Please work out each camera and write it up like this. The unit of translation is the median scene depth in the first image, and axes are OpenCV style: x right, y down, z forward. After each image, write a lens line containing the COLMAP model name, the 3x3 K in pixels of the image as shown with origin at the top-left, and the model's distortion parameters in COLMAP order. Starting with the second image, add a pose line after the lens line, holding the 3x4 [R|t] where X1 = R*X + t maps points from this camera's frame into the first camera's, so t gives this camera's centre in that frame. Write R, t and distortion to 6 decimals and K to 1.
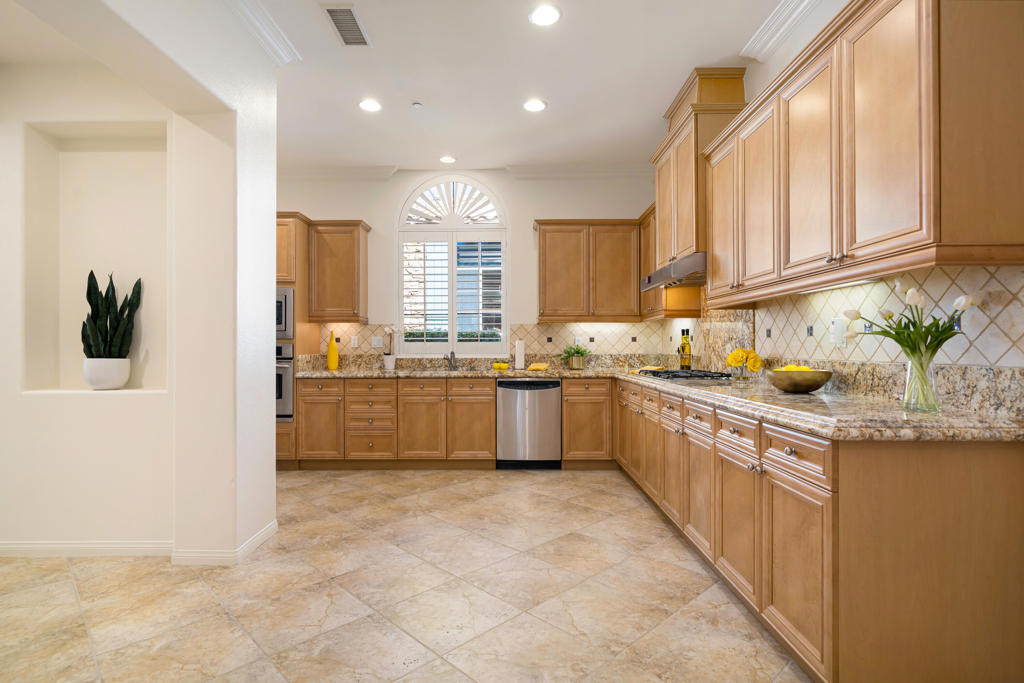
lens RADIAL K [[511.4, 0, 518.6], [0, 511.4, 346.4], [0, 0, 1]] dist [-0.006584, -0.002173]
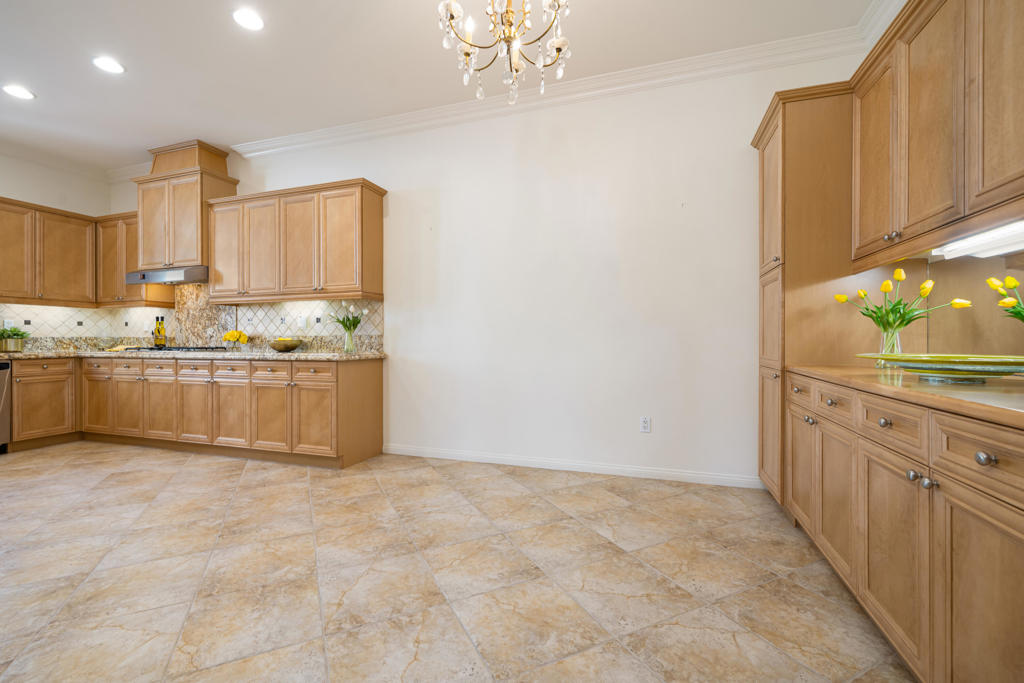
lens RADIAL K [[429.0, 0, 497.0], [0, 429.0, 338.5], [0, 0, 1]] dist [0.001197, -0.001078]
pose [[0.332125, -0.000348, 0.943235, -0.389236], [0.000908, 1.000000, 0.000049, 0.021638], [-0.943235, 0.000840, 0.332125, -0.168002]]
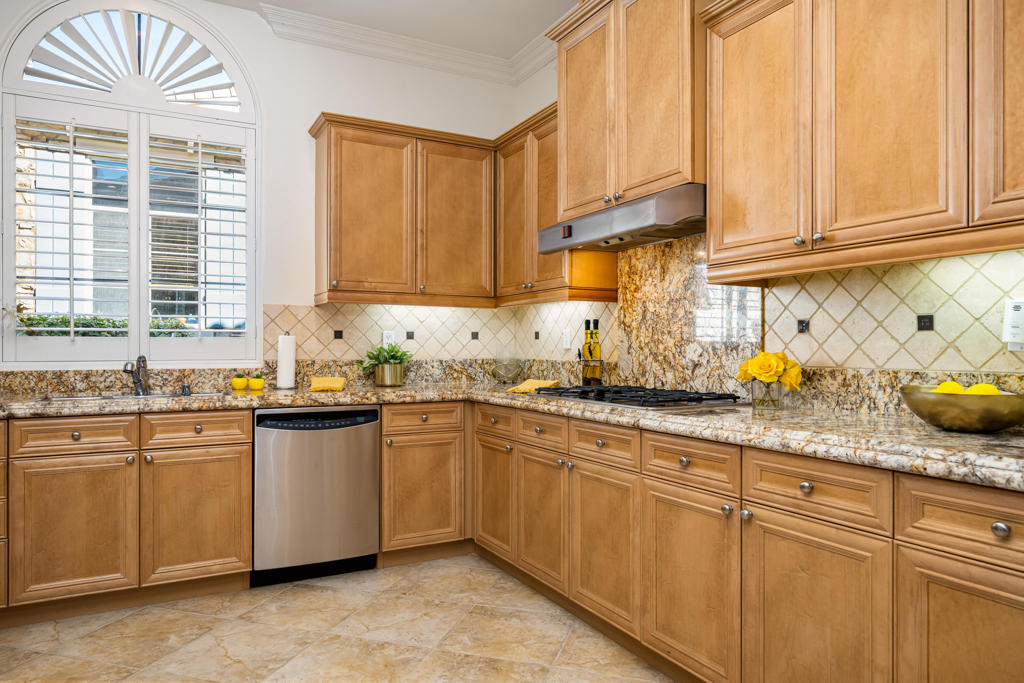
lens RADIAL K [[646.0, 0, 510.1], [0, 646.0, 343.3], [0, 0, 1]] dist [-0.000539, -0.003784]
pose [[0.882457, 0.004479, 0.470372, -0.120765], [-0.002617, 0.999986, -0.004612, -0.000774], [-0.470386, 0.002839, 0.882456, 0.320374]]
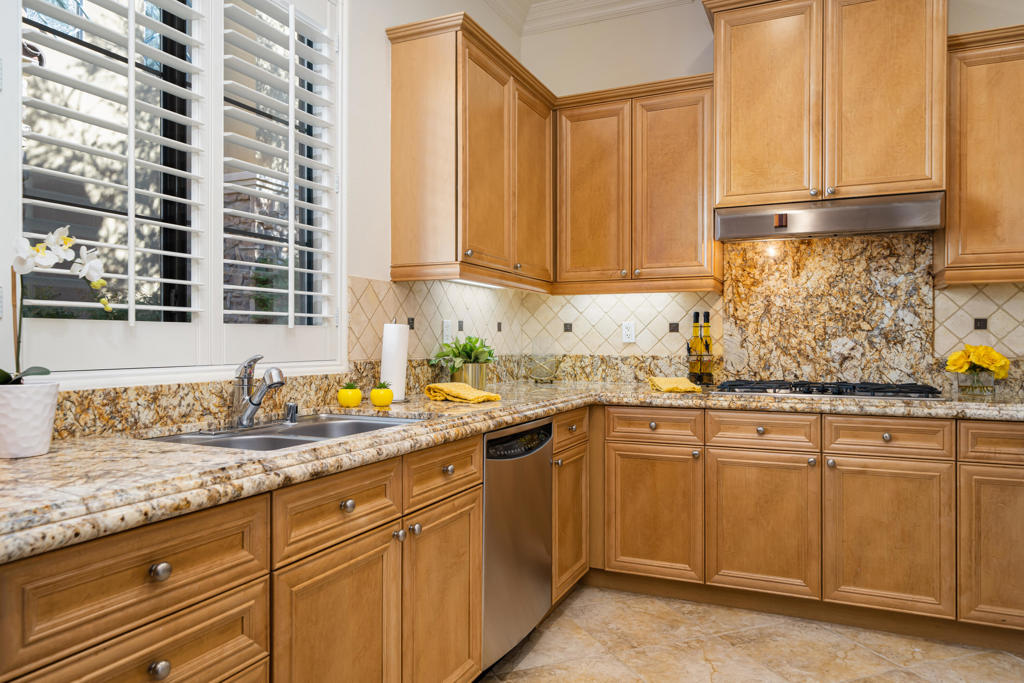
lens RADIAL K [[691.9, 0, 482.3], [0, 691.9, 338.3], [0, 0, 1]] dist [0.002865, 0.003619]
pose [[0.425371, 0.003852, 0.905011, -0.464864], [-0.003600, 0.999990, -0.002564, -0.000167], [-0.905012, -0.002167, 0.425380, 0.809318]]
